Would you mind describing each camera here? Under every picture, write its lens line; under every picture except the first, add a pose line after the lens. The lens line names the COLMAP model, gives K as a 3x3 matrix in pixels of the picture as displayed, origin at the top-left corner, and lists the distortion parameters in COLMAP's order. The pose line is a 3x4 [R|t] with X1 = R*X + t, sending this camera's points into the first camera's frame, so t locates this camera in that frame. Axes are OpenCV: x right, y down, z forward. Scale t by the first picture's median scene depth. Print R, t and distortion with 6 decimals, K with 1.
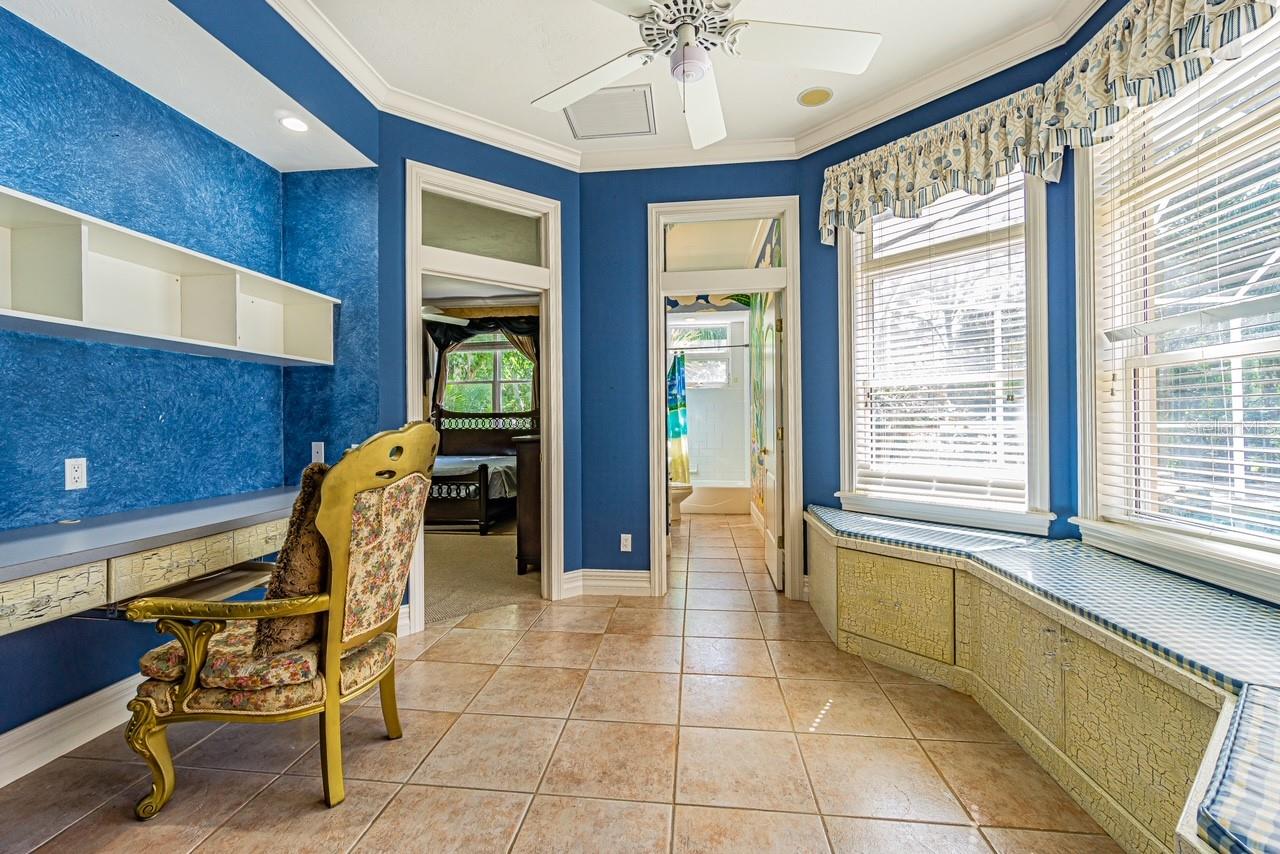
lens RADIAL K [[553.2, 0, 638.7], [0, 553.2, 422.8], [0, 0, 1]] dist [-0.002752, -0.000157]
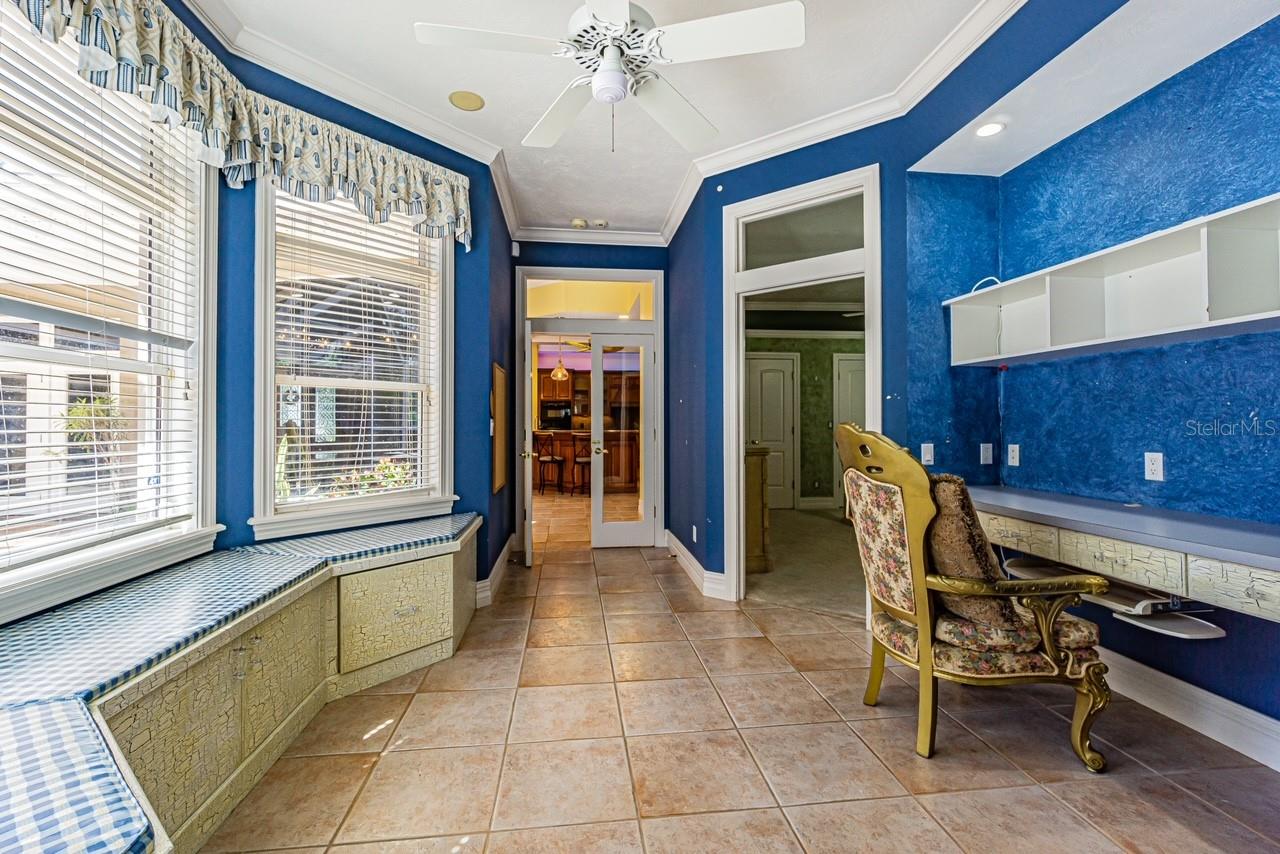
lens RADIAL K [[553.2, 0, 638.5], [0, 553.2, 420.5], [0, 0, 1]] dist [-0.002752, -0.000157]
pose [[-0.972700, 0.010581, -0.231827, 0.269850], [0.010930, 0.999940, -0.000218, -0.012967], [0.231810, -0.002746, -0.972757, 1.934436]]
